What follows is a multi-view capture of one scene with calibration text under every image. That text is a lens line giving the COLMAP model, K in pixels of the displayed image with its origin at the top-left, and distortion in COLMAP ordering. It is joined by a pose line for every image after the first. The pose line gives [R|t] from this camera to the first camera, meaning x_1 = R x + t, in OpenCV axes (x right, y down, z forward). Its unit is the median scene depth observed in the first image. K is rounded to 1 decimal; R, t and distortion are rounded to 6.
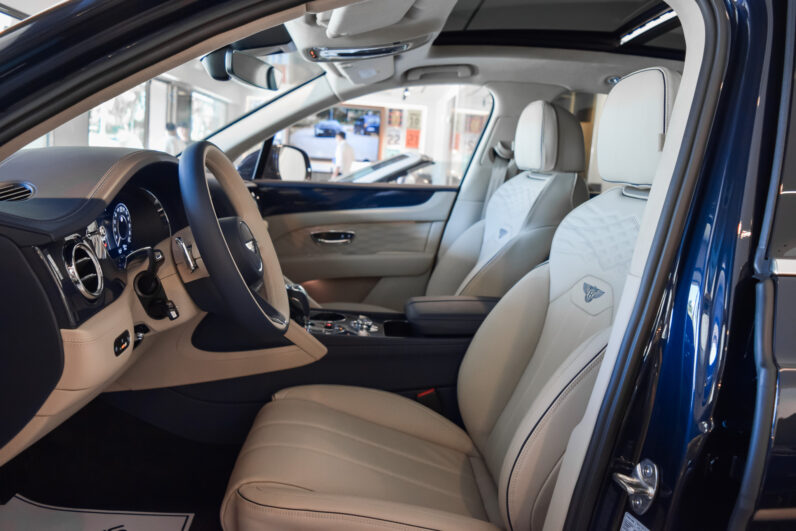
lens RADIAL K [[612.5, 0, 398.0], [0, 612.5, 265.5], [0, 0, 1]] dist [-0.099183, 0.019924]
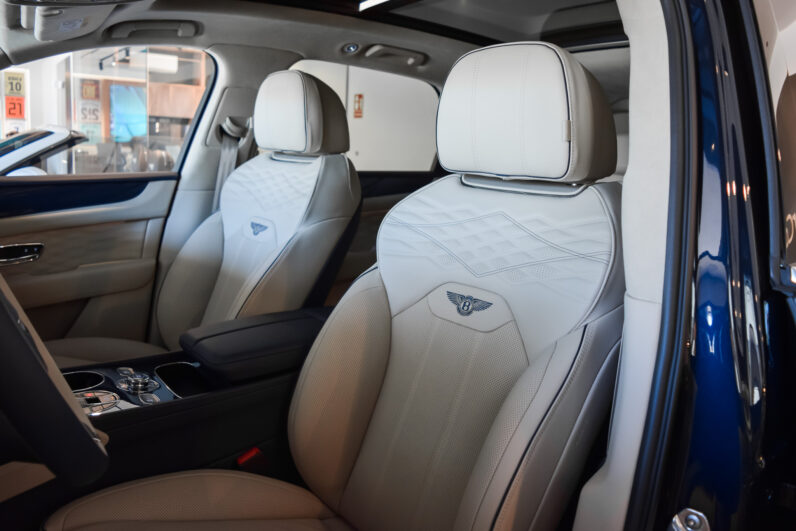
lens RADIAL K [[612.5, 0, 398.0], [0, 612.5, 265.5], [0, 0, 1]] dist [-0.099183, 0.019924]
pose [[0.823395, -0.131691, 0.551977, -0.124478], [0.100659, 0.991169, 0.086319, -0.049897], [-0.558470, -0.015514, 0.829380, 0.178263]]
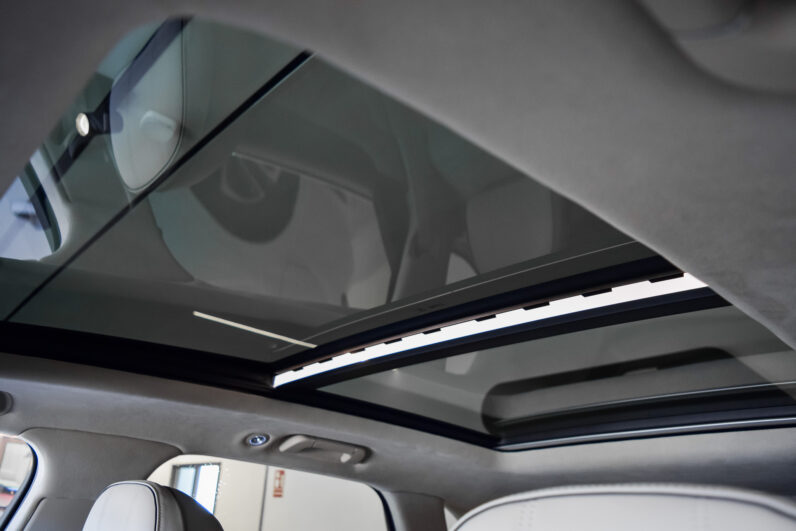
lens RADIAL K [[639.7, 0, 409.0], [0, 639.7, 265.2], [0, 0, 1]] dist [-0.096708, 0.011074]
pose [[0.744571, 0.228186, 0.627331, 0.029064], [0.118354, 0.879748, -0.460474, -0.141620], [-0.656967, 0.417103, 0.628028, 0.393457]]
